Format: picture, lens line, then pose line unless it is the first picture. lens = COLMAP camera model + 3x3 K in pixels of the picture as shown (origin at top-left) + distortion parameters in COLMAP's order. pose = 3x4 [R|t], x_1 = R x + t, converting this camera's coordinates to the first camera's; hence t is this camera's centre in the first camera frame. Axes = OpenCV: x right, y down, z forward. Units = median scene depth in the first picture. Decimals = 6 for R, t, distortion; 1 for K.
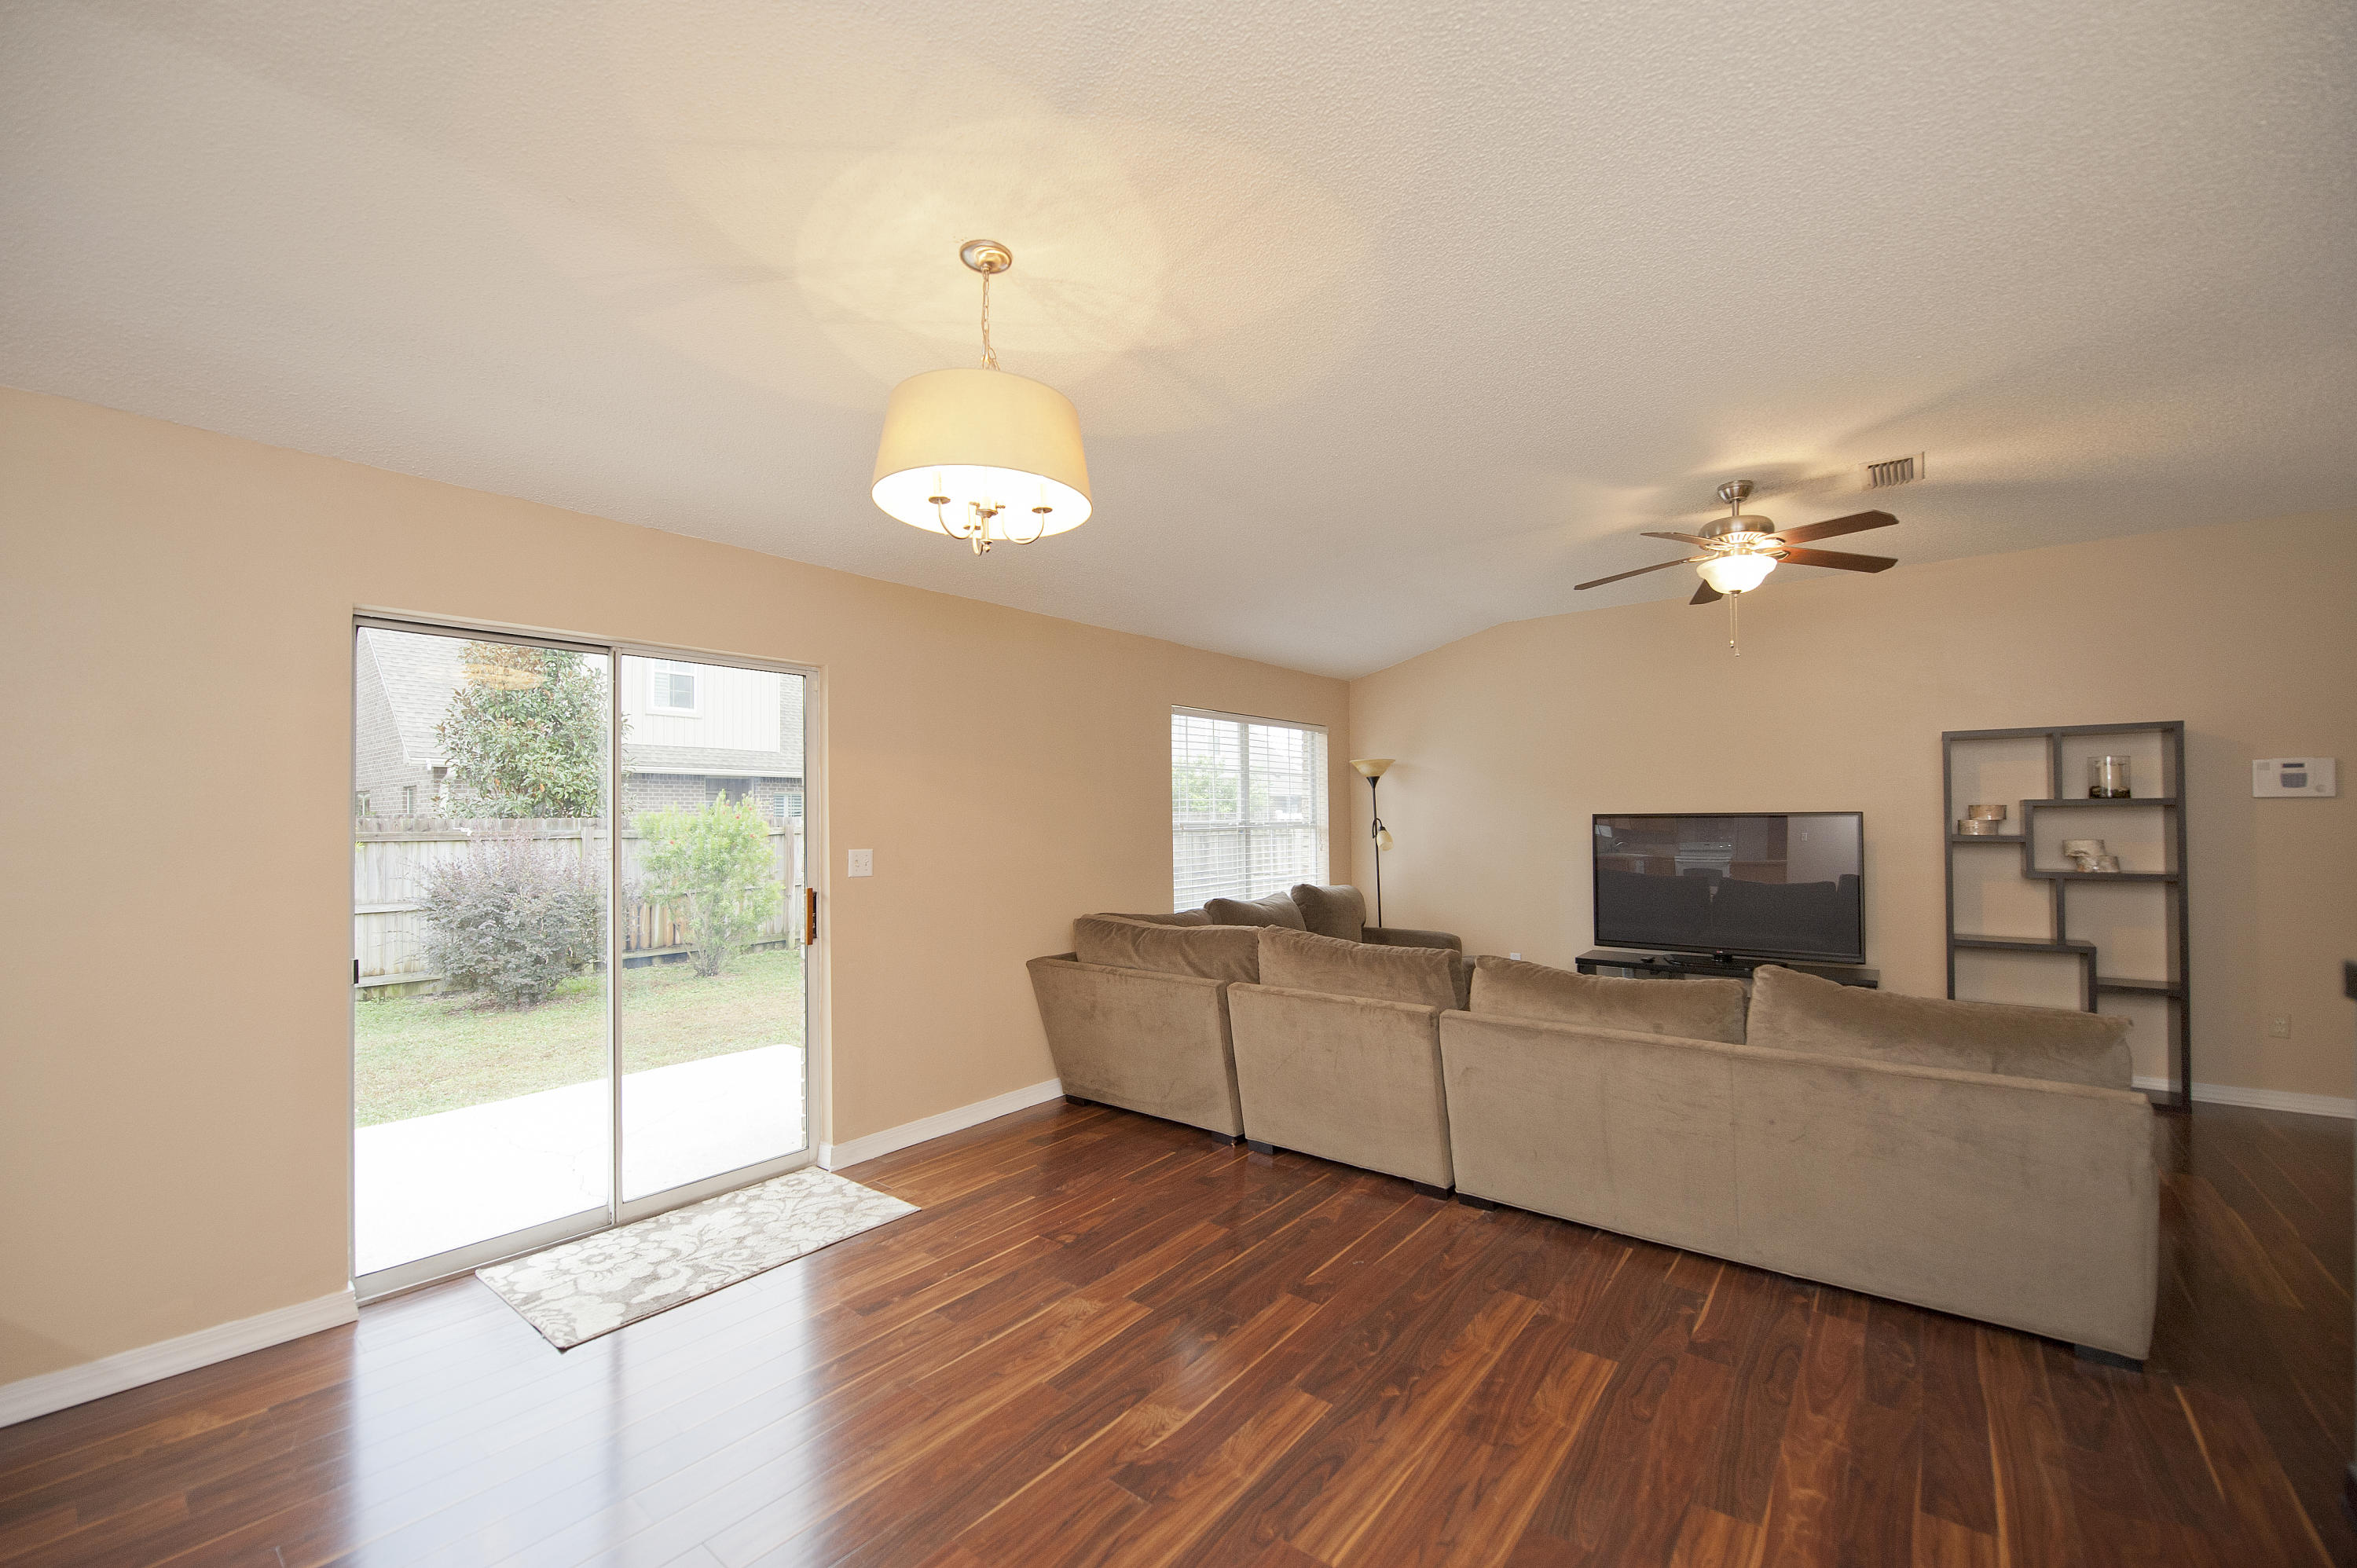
lens RADIAL K [[938.5, 0, 1187.1], [0, 938.5, 796.5], [0, 0, 1]] dist [-0.019580, -0.000470]
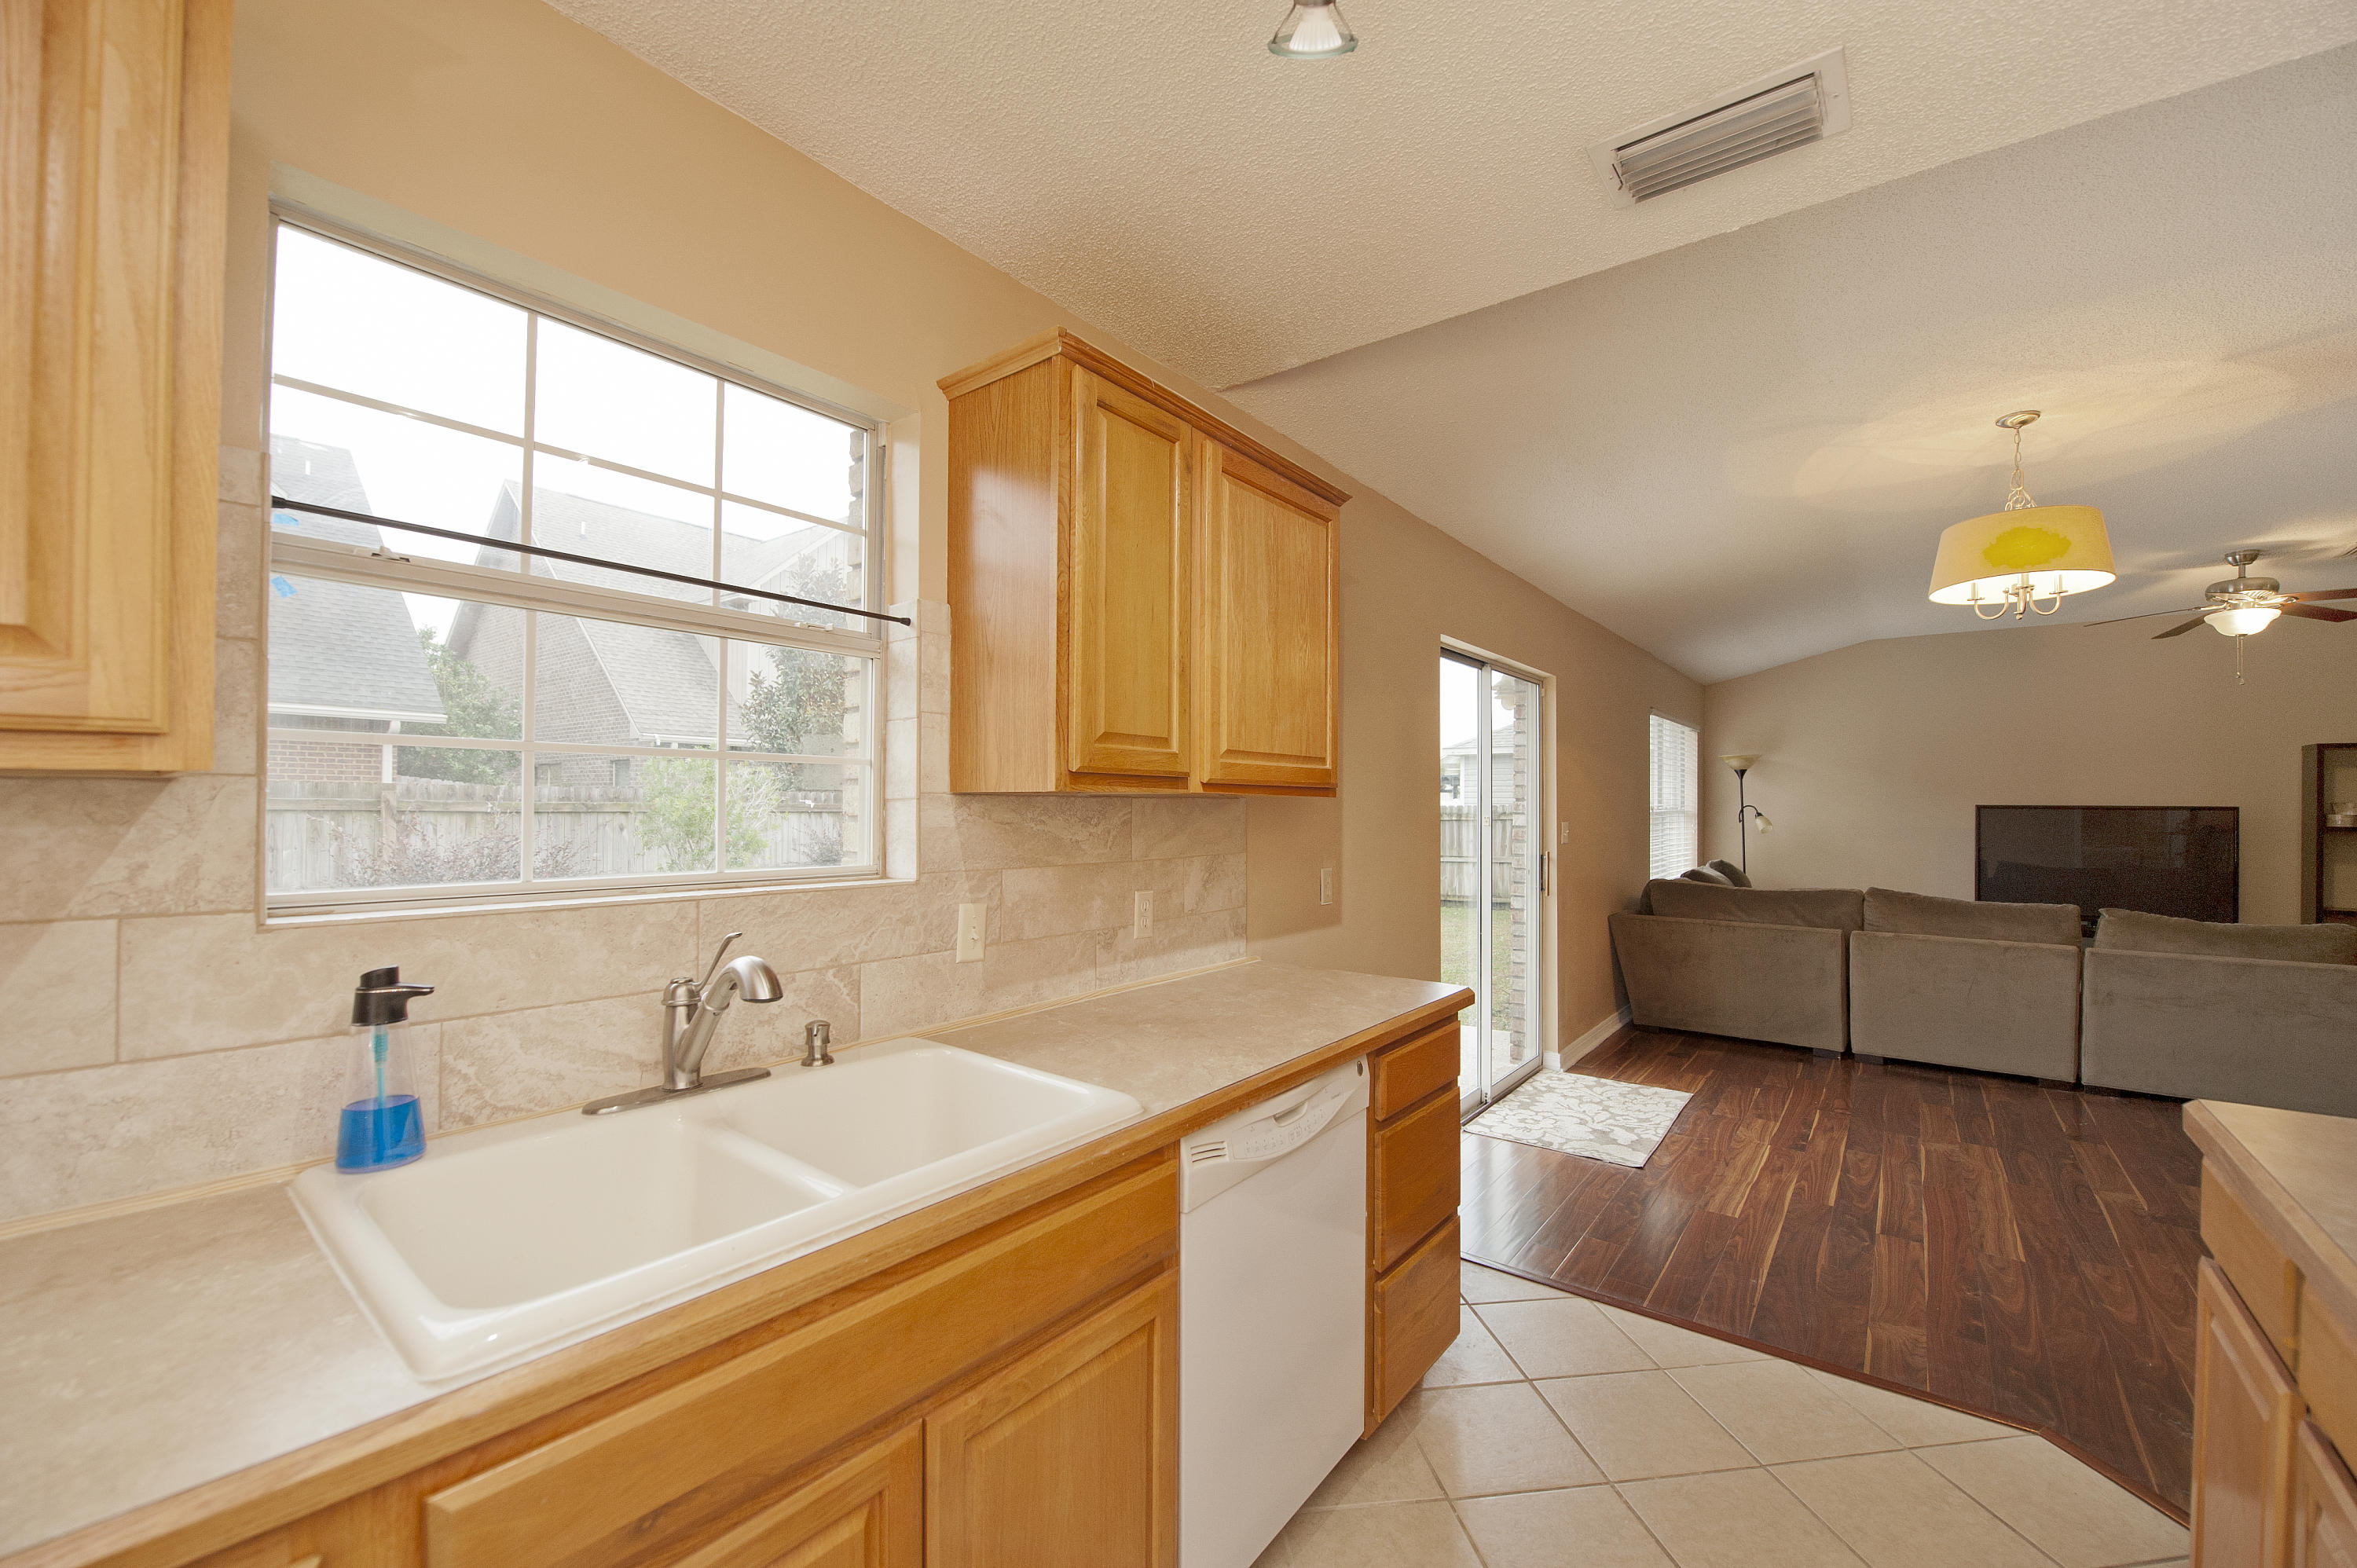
lens RADIAL K [[938.5, 0, 1187.1], [0, 938.5, 796.5], [0, 0, 1]] dist [-0.019580, -0.000470]
pose [[0.999813, 0.018481, 0.005762, -0.963509], [-0.018571, 0.999702, 0.015858, 0.012978], [-0.005467, -0.015962, 0.999858, -0.288477]]
